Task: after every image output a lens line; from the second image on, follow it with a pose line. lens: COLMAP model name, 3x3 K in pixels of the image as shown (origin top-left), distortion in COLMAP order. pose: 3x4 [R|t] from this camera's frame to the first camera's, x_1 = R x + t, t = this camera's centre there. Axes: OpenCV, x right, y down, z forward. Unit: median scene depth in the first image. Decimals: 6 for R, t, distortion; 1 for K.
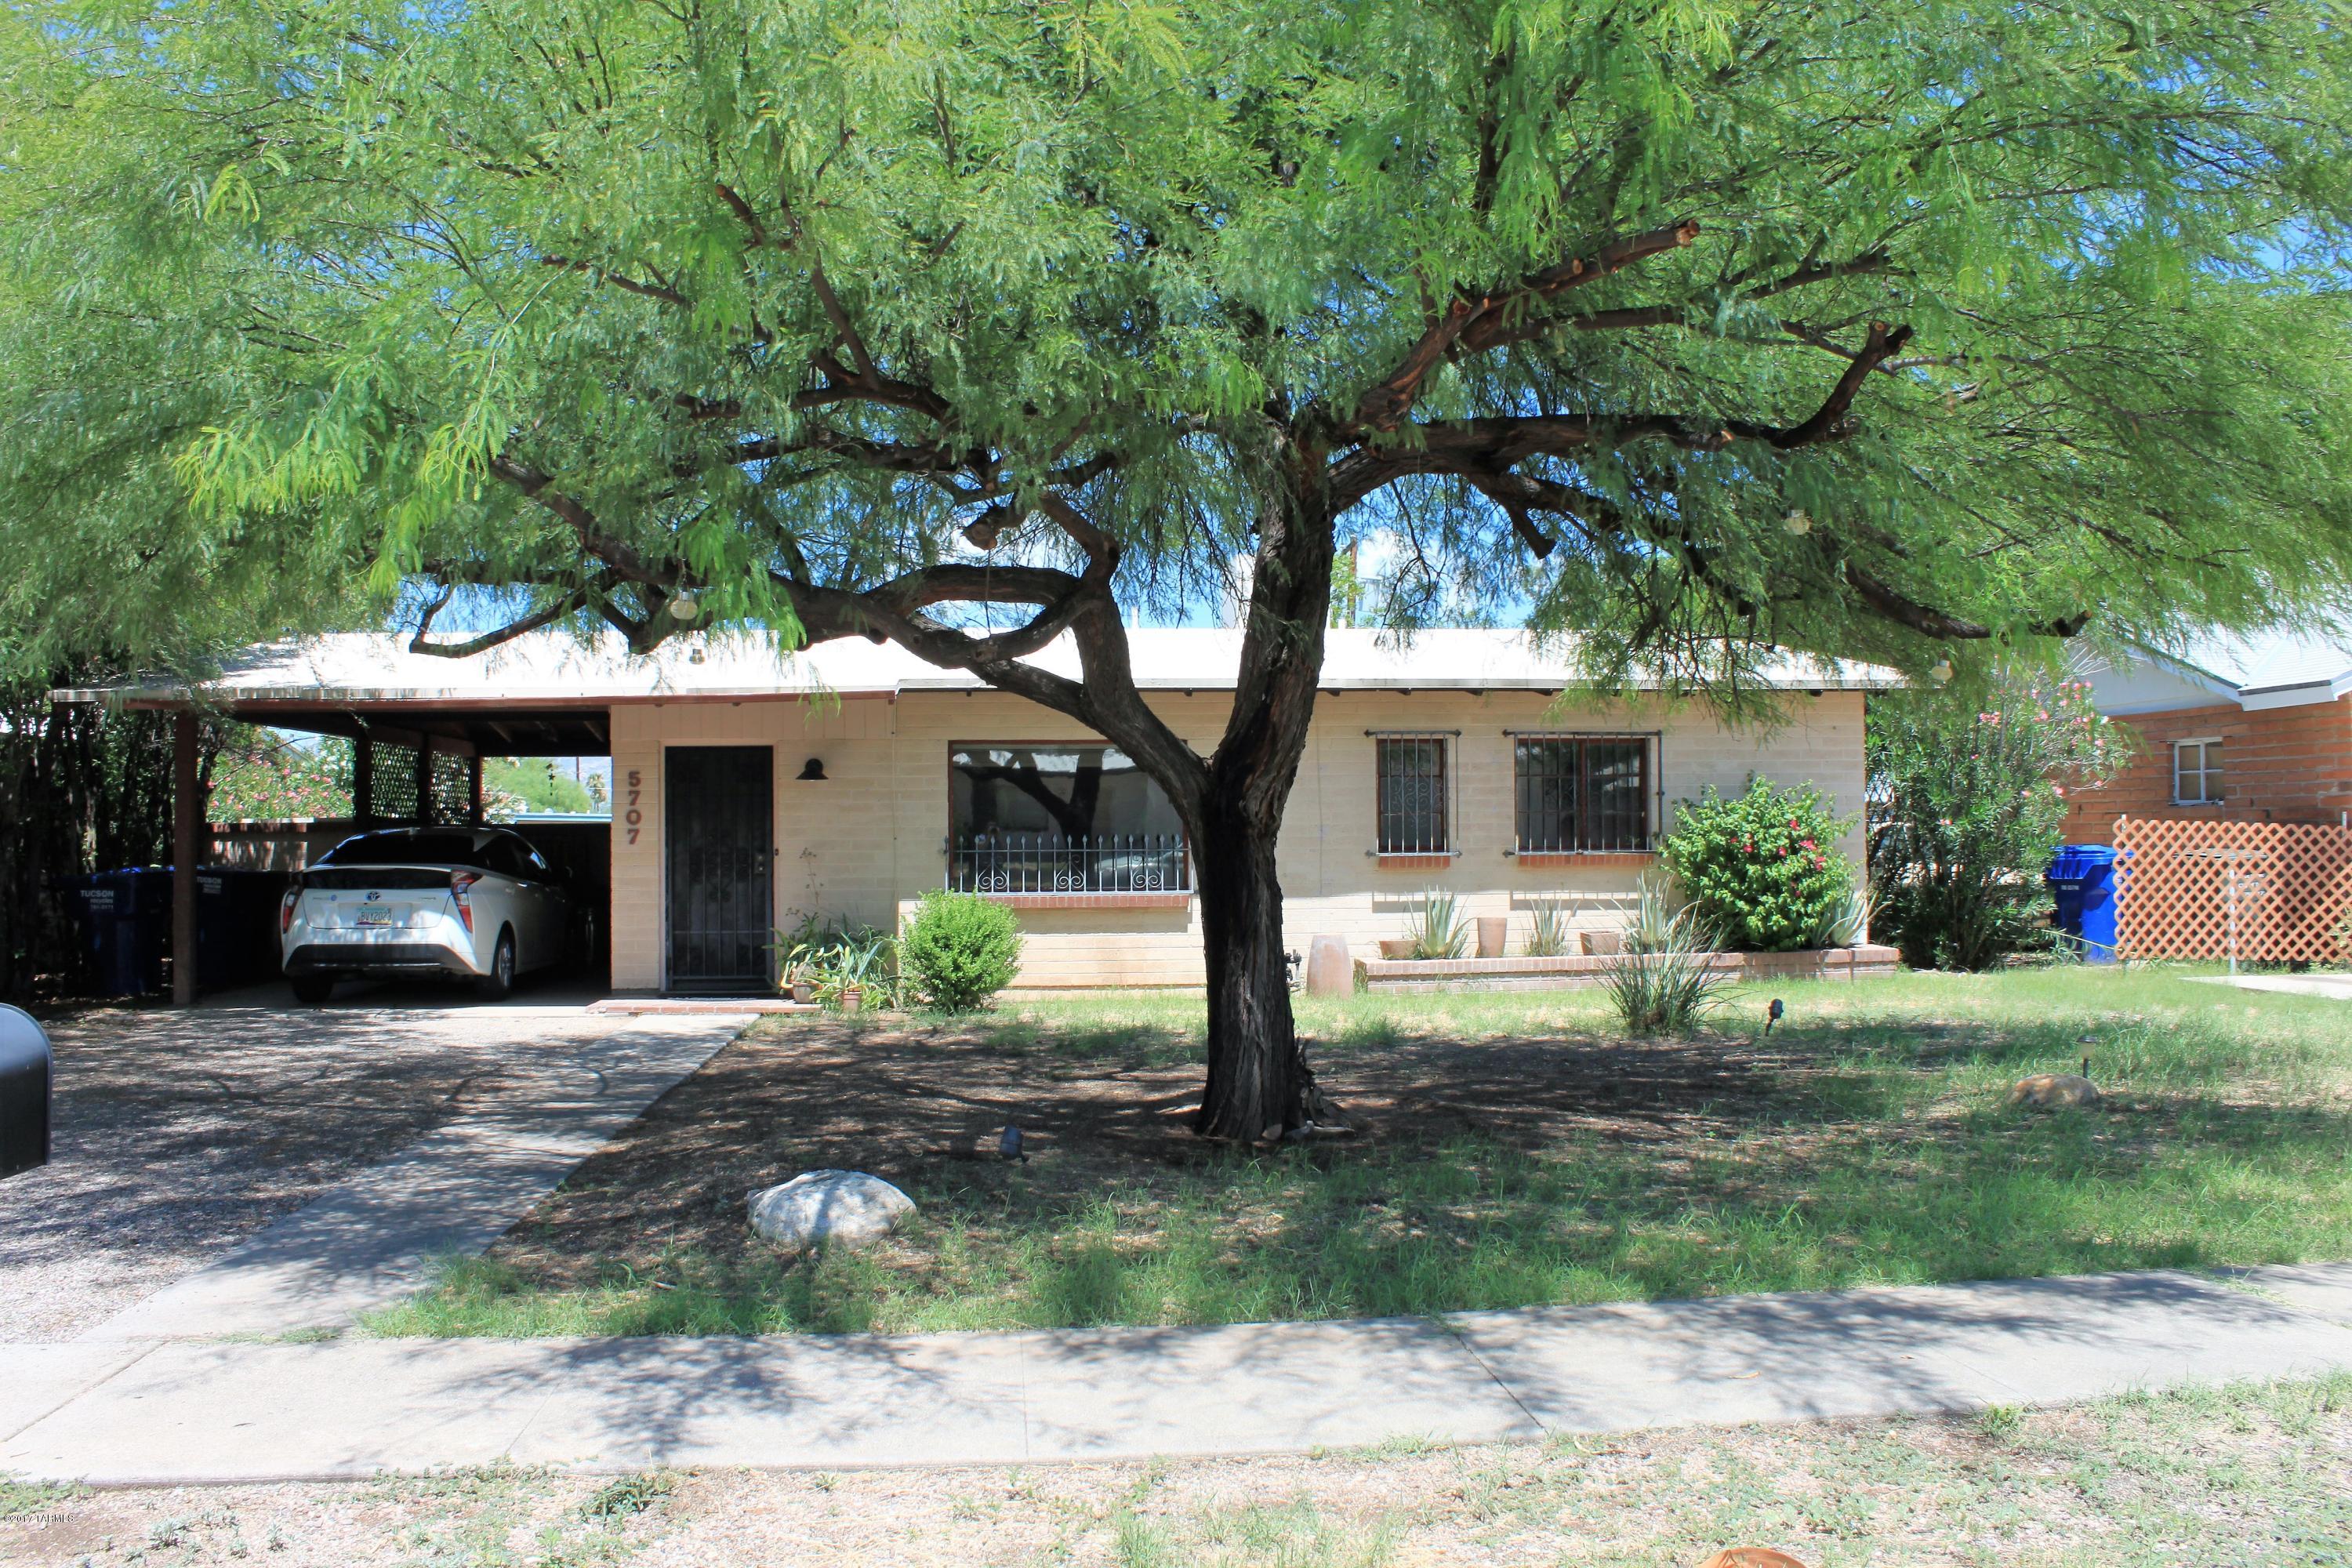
lens RADIAL K [[1968.5, 0, 1174.4], [0, 1968.5, 788.3], [0, 0, 1]] dist [-0.083624, 0.043997]
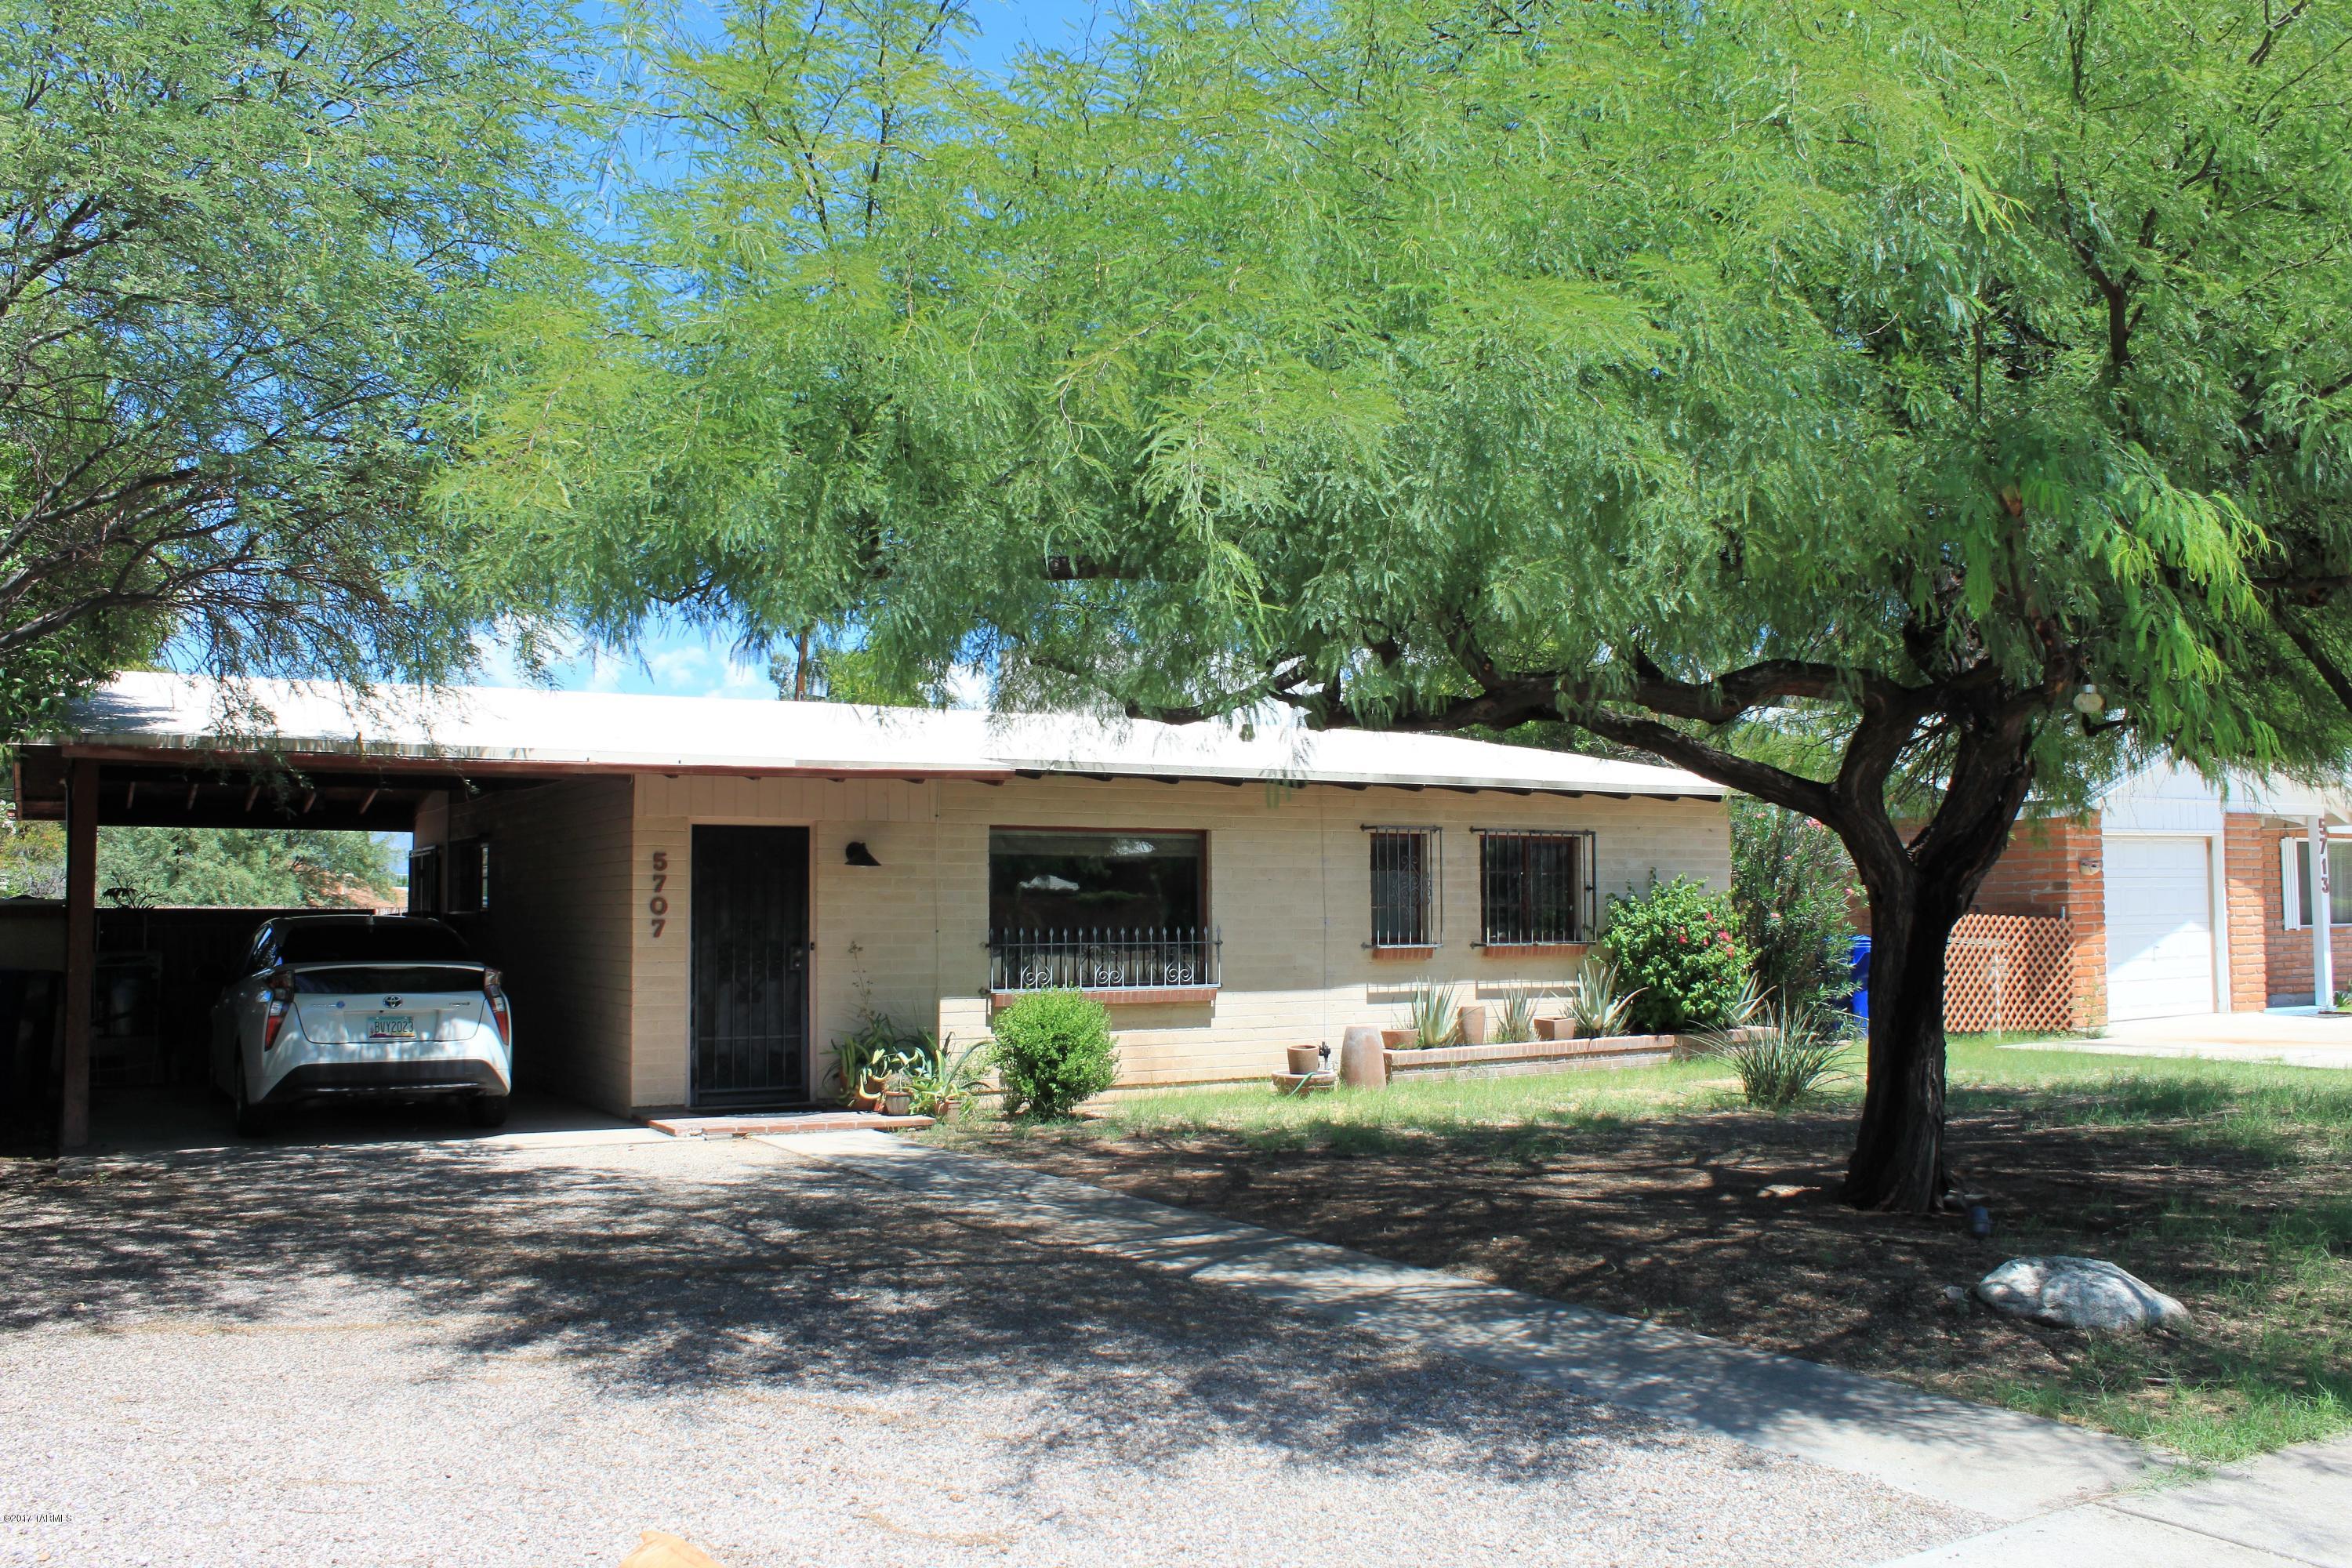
lens RADIAL K [[1968.5, 0, 1174.9], [0, 1968.5, 786.2], [0, 0, 1]] dist [-0.083624, 0.043997]
pose [[0.905401, 0.030848, 0.423436, -0.434166], [-0.010872, 0.998714, -0.049510, 0.002398], [-0.424419, 0.040223, 0.904572, 0.121914]]
